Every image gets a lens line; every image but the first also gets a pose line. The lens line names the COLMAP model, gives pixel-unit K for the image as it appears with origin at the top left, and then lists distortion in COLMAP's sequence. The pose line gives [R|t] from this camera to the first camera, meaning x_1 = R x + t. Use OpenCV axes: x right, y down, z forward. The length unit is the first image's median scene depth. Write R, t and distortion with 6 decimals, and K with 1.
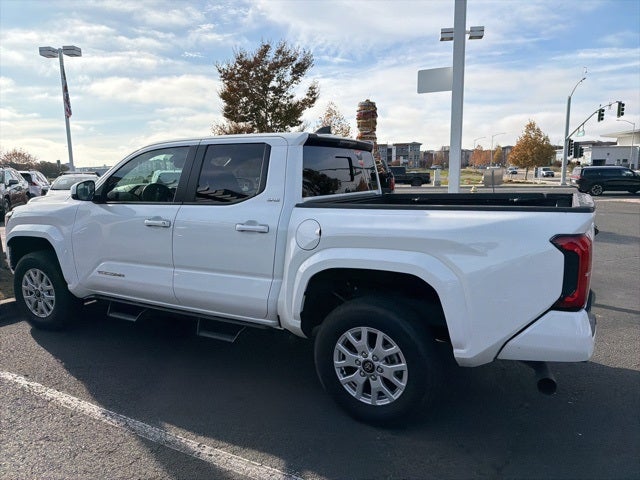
lens RADIAL K [[453.8, 0, 322.7], [0, 453.8, 237.1], [0, 0, 1]] dist [0.041182, -0.053944]
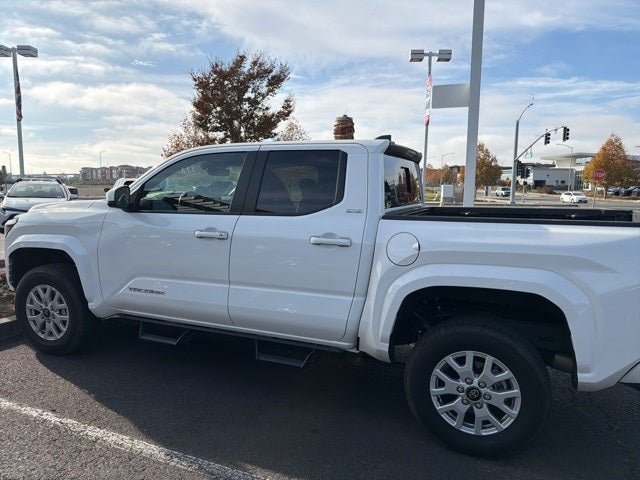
lens RADIAL K [[453.8, 0, 322.7], [0, 453.8, 237.1], [0, 0, 1]] dist [0.041182, -0.053944]
pose [[0.994341, 0.012988, 0.105439, -0.225013], [-0.009634, 0.999433, -0.032254, 0.000788], [-0.105798, 0.031056, 0.993903, 0.079036]]
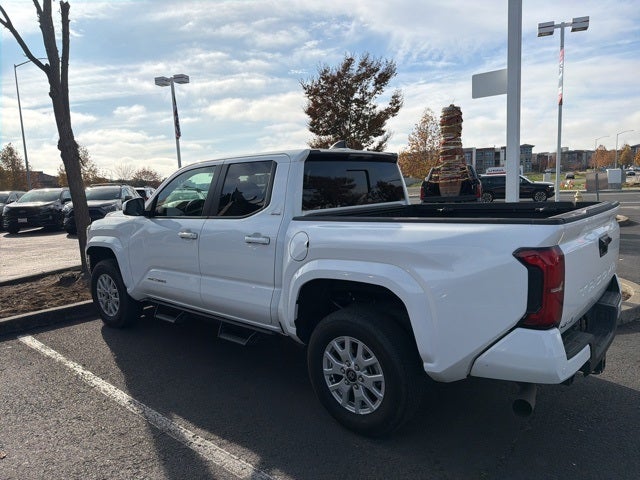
lens RADIAL K [[453.5, 0, 320.0], [0, 453.5, 240.0], [0, 0, 1]] dist [0.046797, -0.064217]
pose [[0.973996, -0.000131, -0.226564, 0.196022], [-0.002955, 0.999907, -0.013283, -0.004657], [0.226545, 0.013607, 0.973906, -0.012811]]
